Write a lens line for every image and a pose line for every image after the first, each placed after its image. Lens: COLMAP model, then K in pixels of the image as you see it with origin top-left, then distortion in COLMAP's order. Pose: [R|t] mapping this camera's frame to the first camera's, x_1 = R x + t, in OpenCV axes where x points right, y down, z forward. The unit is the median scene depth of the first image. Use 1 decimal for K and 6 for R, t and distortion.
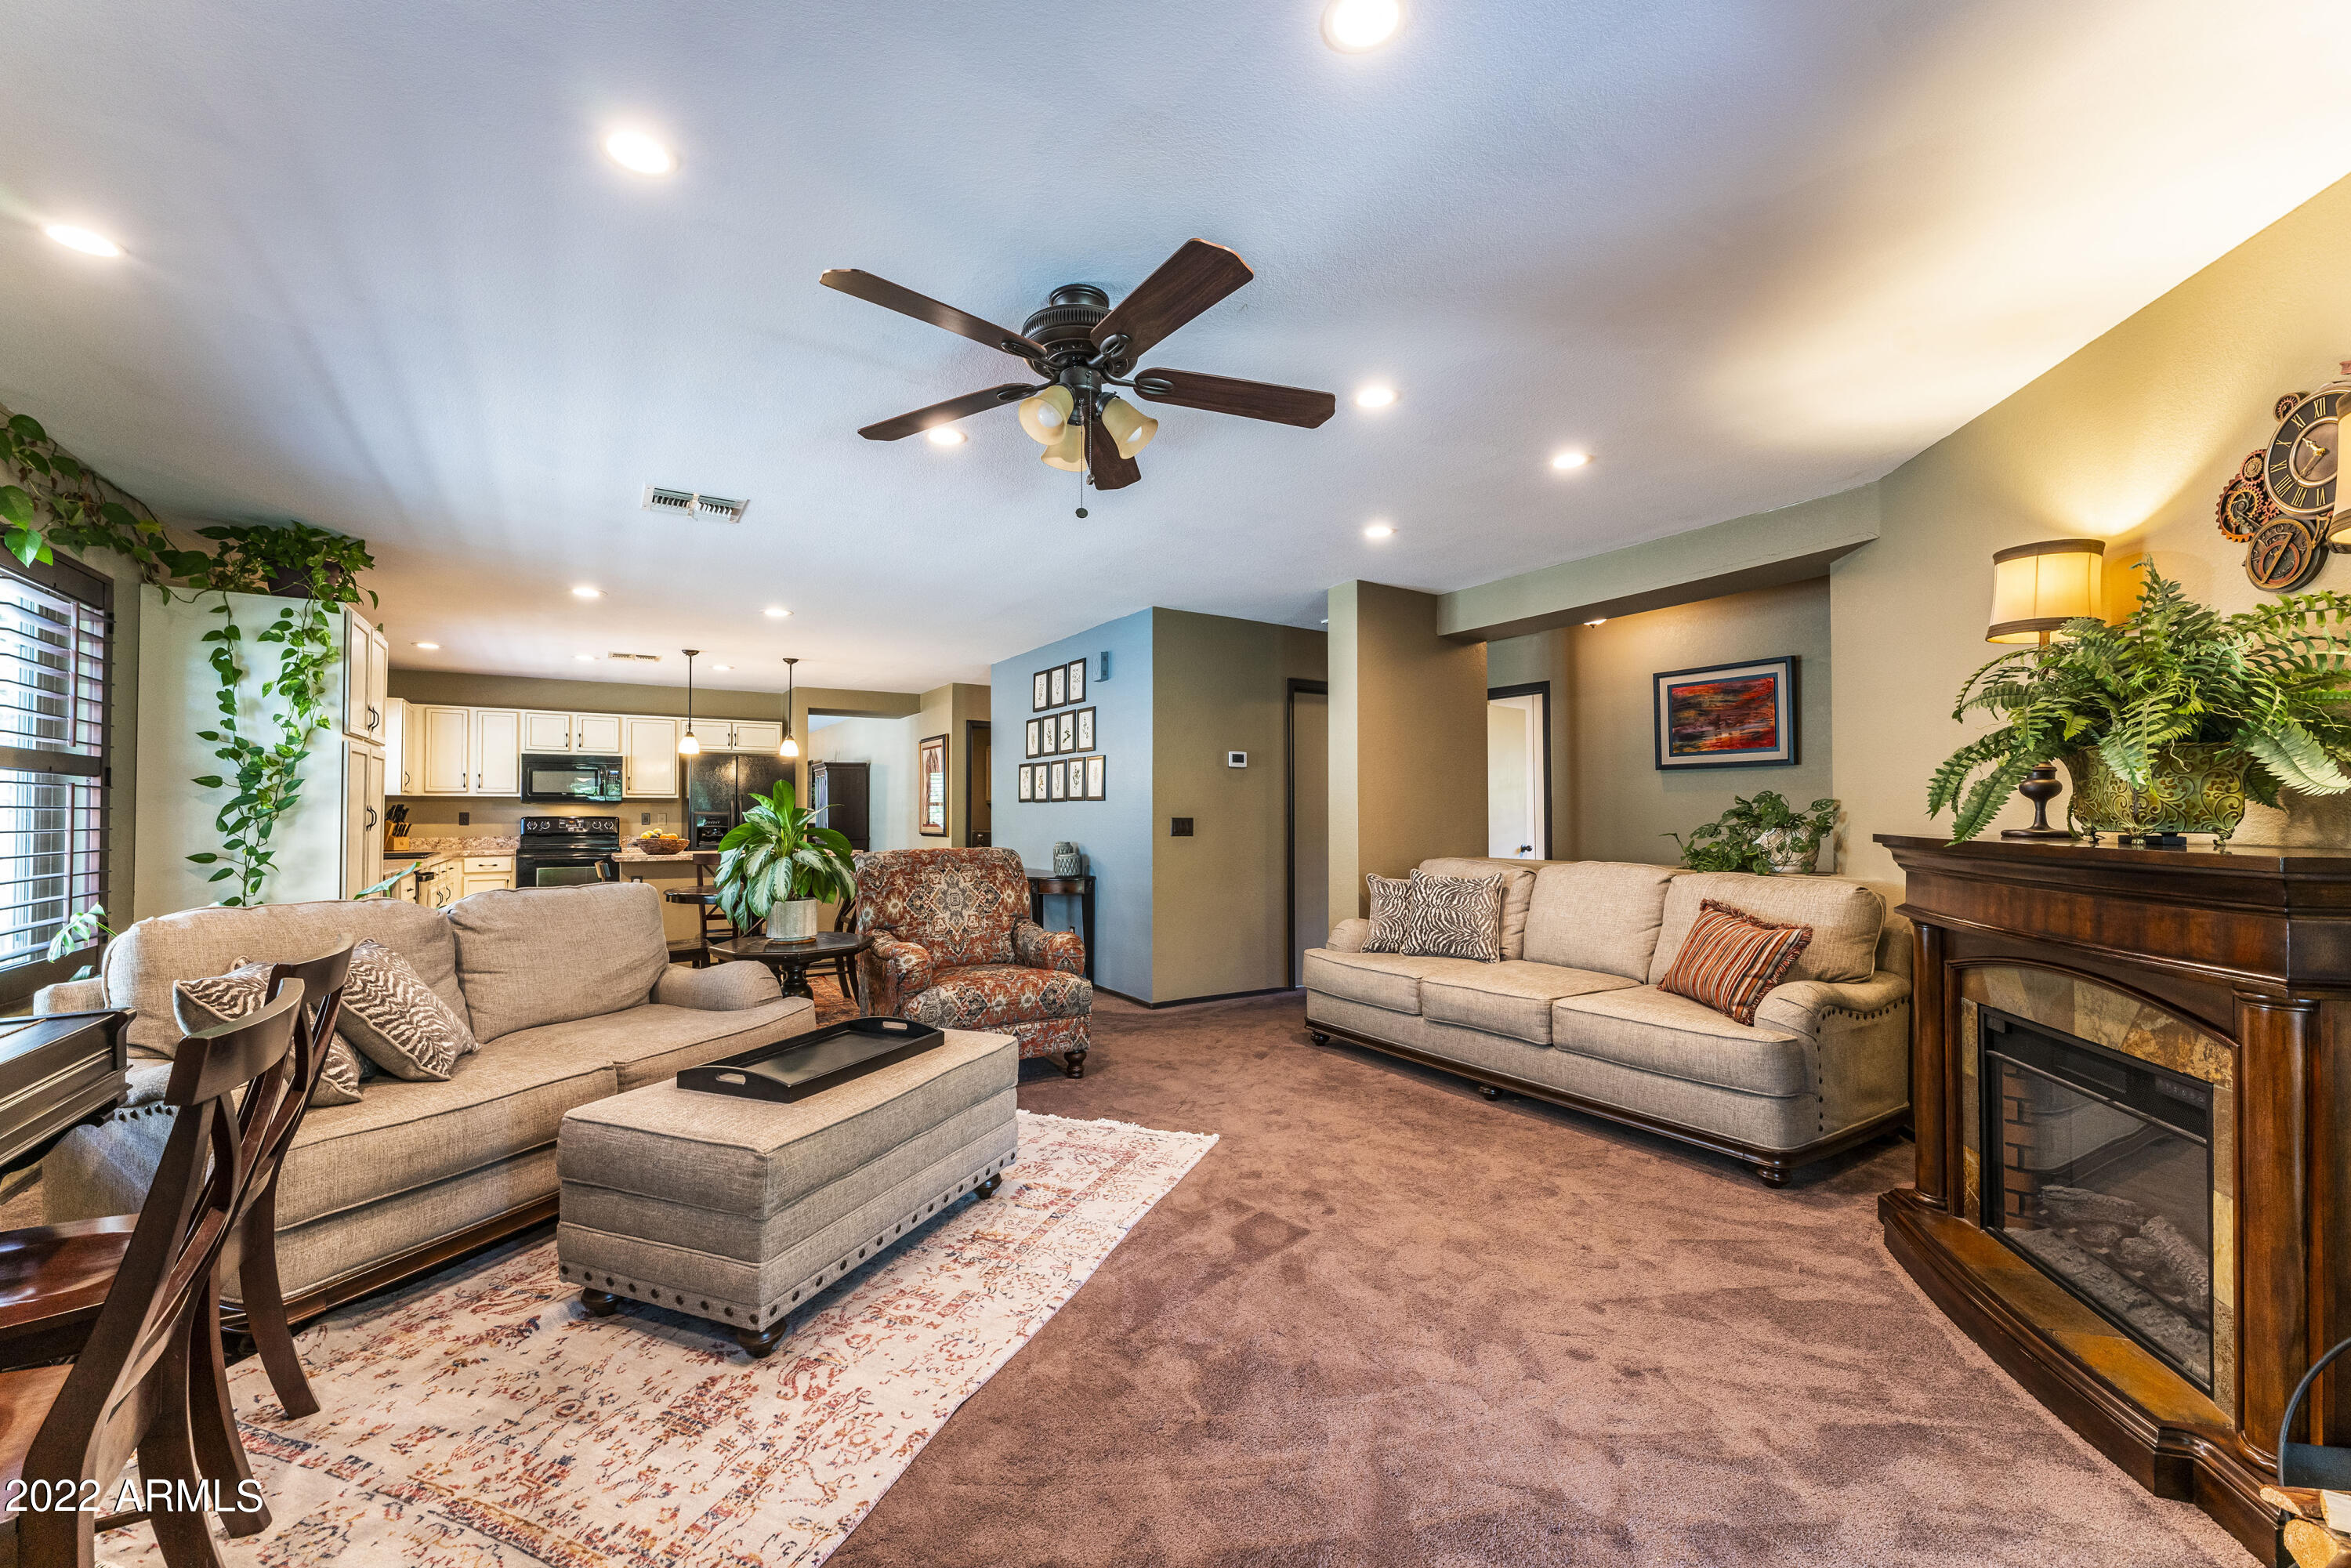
lens RADIAL K [[945.0, 0, 1198.2], [0, 945.0, 796.7], [0, 0, 1]] dist [0.001239, 0.001270]
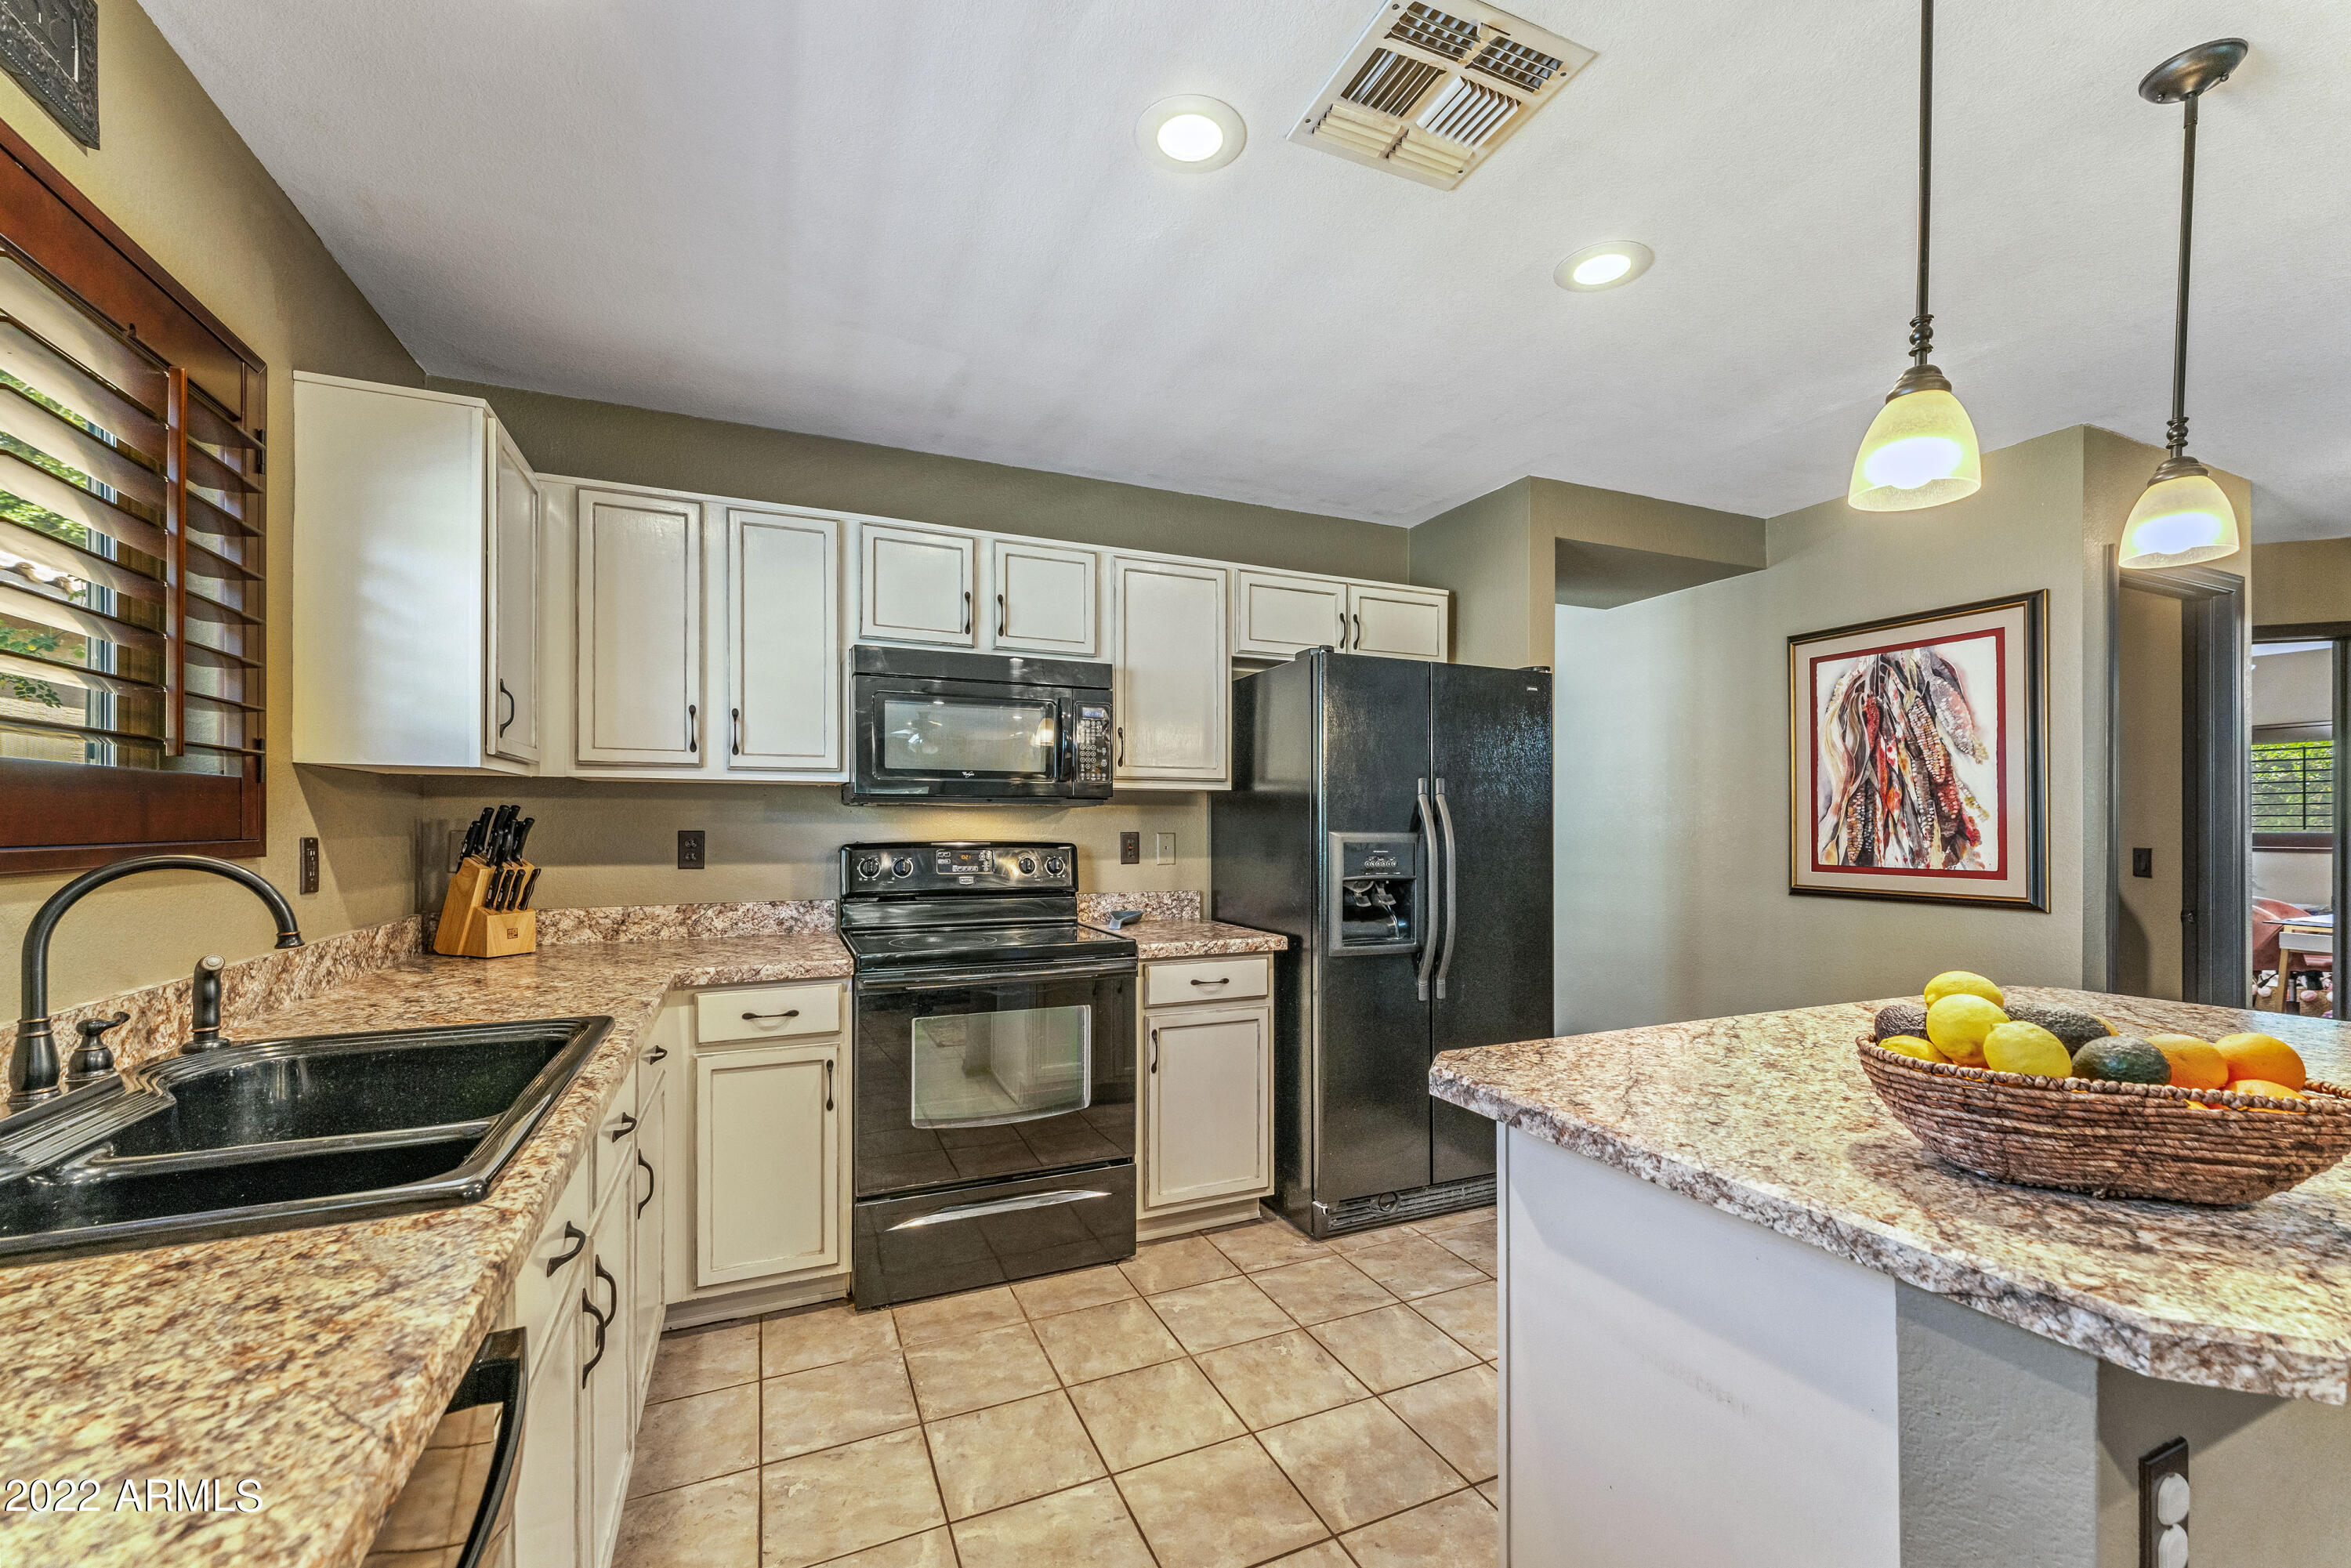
lens RADIAL K [[945.0, 0, 1180.9], [0, 945.0, 821.0], [0, 0, 1]] dist [0.001239, 0.001270]
pose [[0.986552, 0.004634, -0.163385, -0.594532], [-0.002057, 0.999871, 0.015938, 0.008435], [0.163438, -0.015388, 0.986434, 0.754452]]
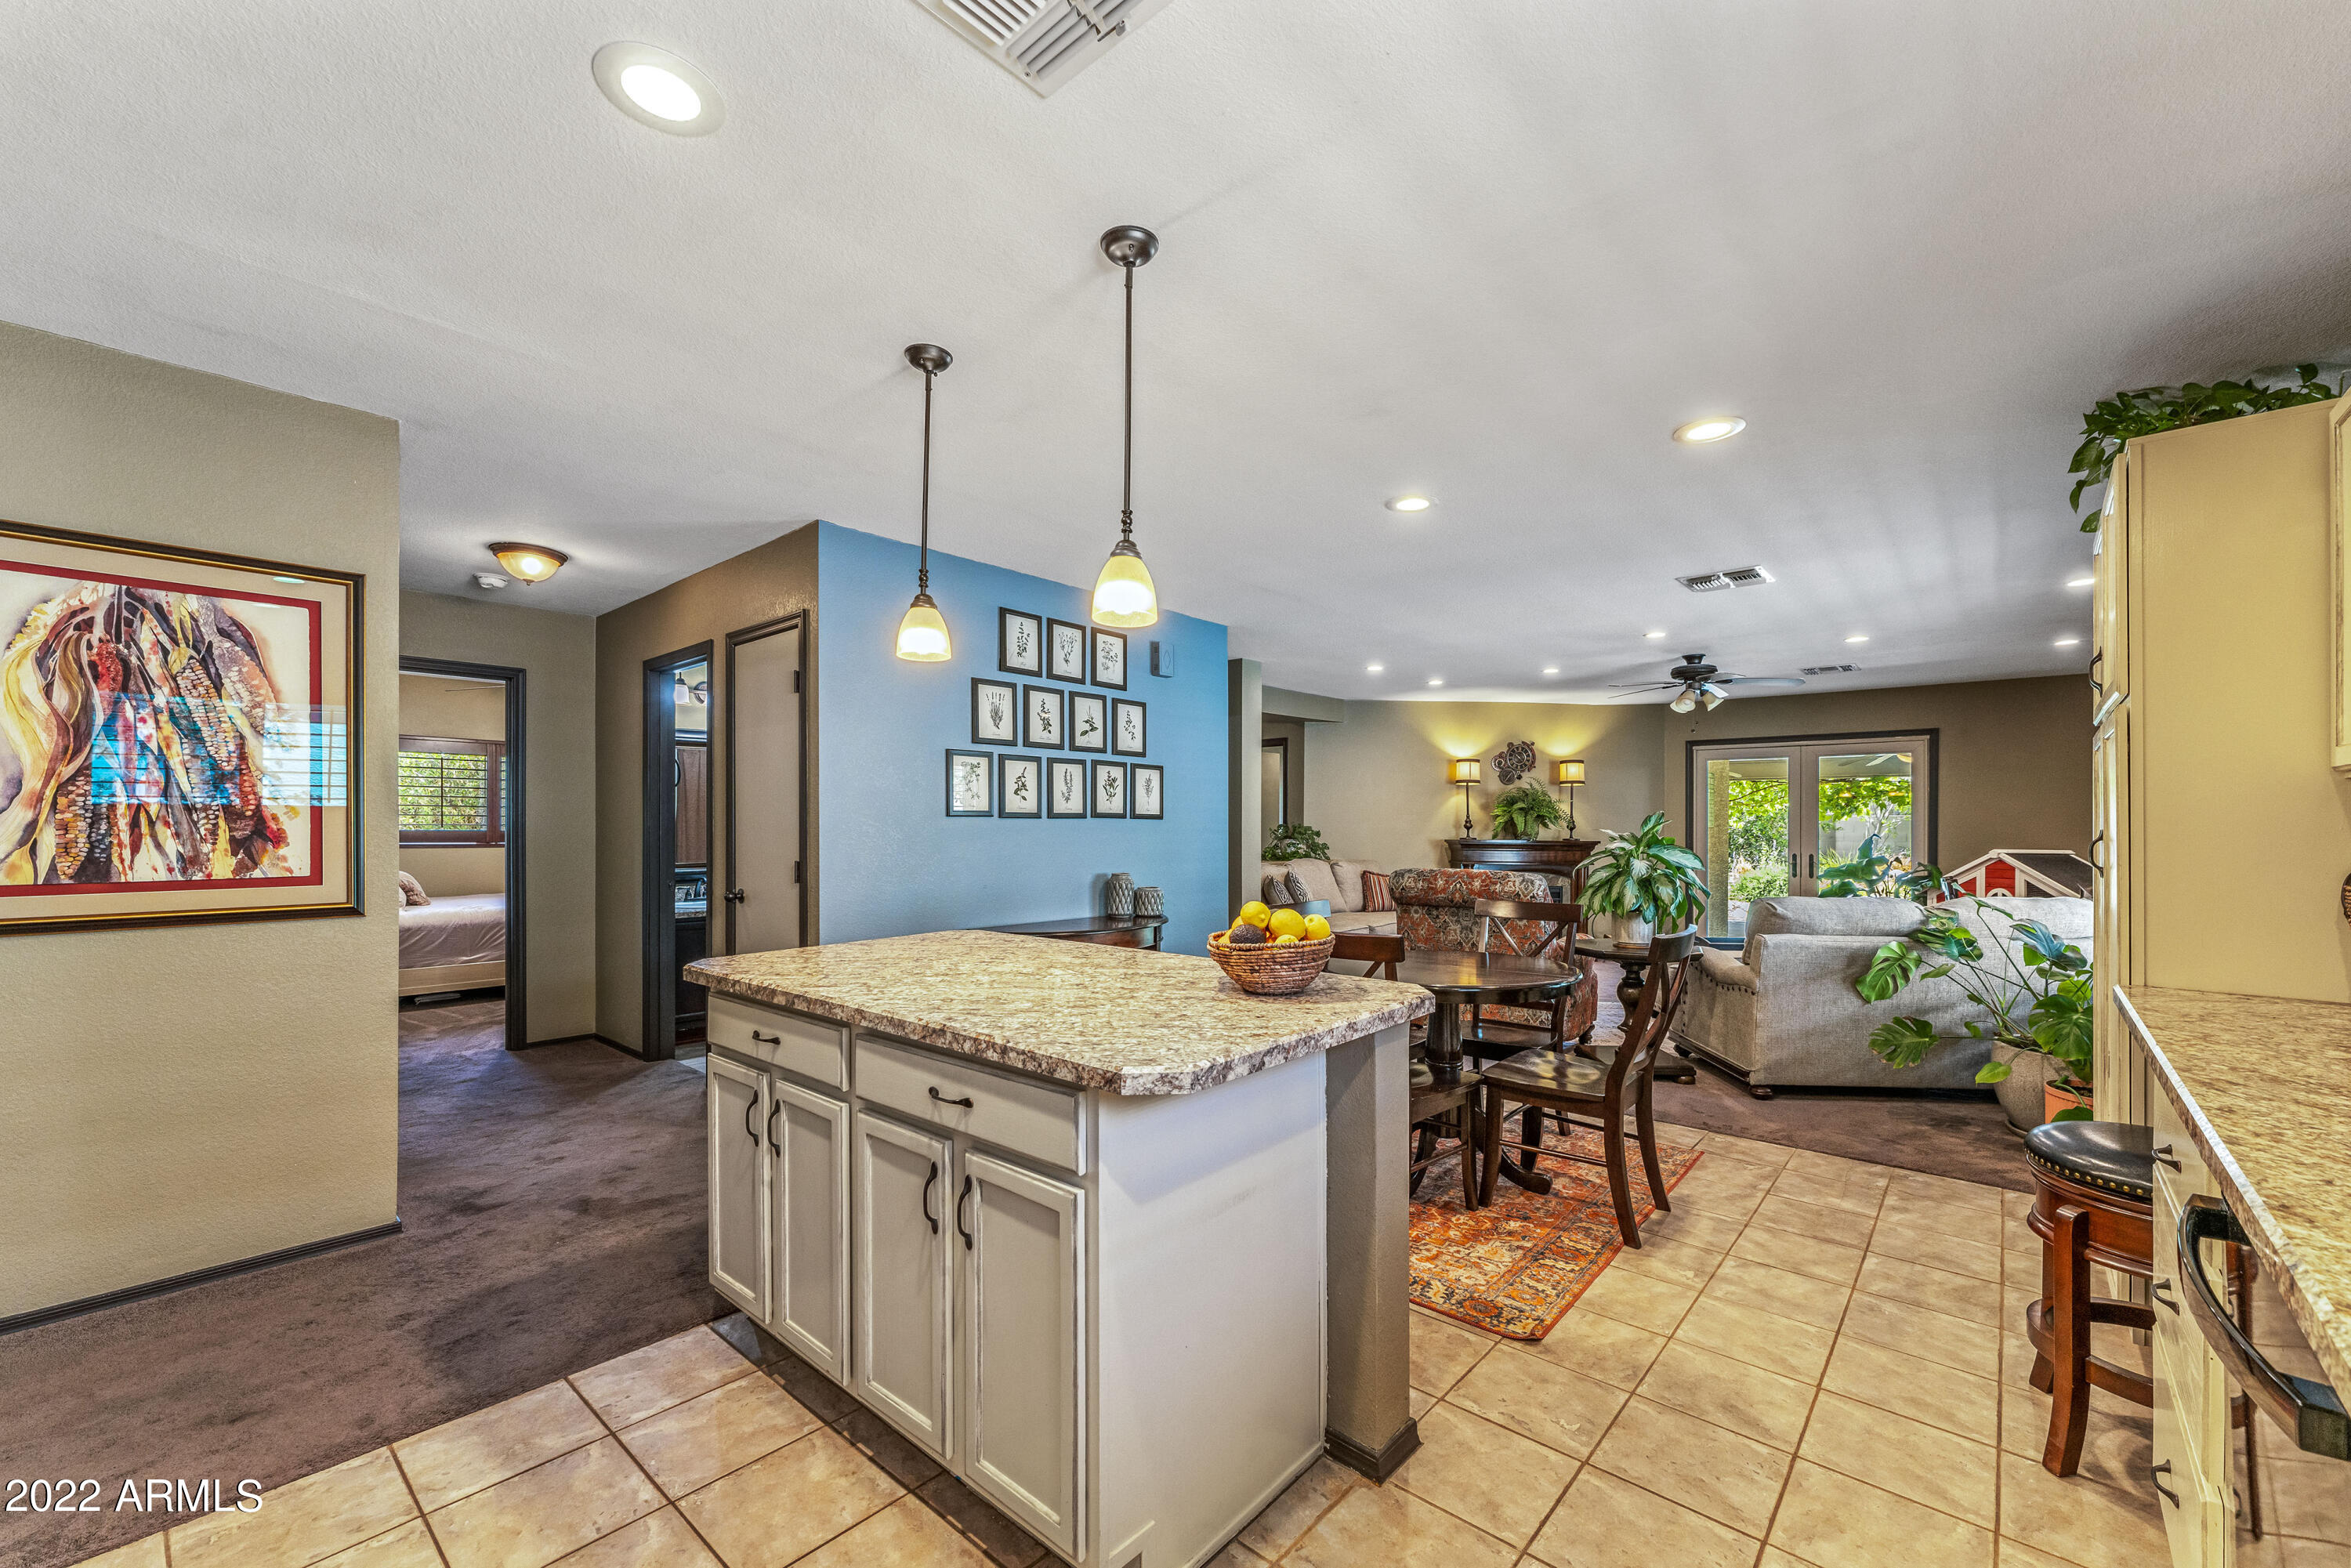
lens RADIAL K [[945.0, 0, 1185.4], [0, 945.0, 828.0], [0, 0, 1]] dist [0.001239, 0.001270]
pose [[-0.269935, -0.000768, 0.962878, -0.745751], [-0.019669, 0.999795, -0.004717, 0.012611], [-0.962678, -0.020212, -0.269895, 0.980545]]
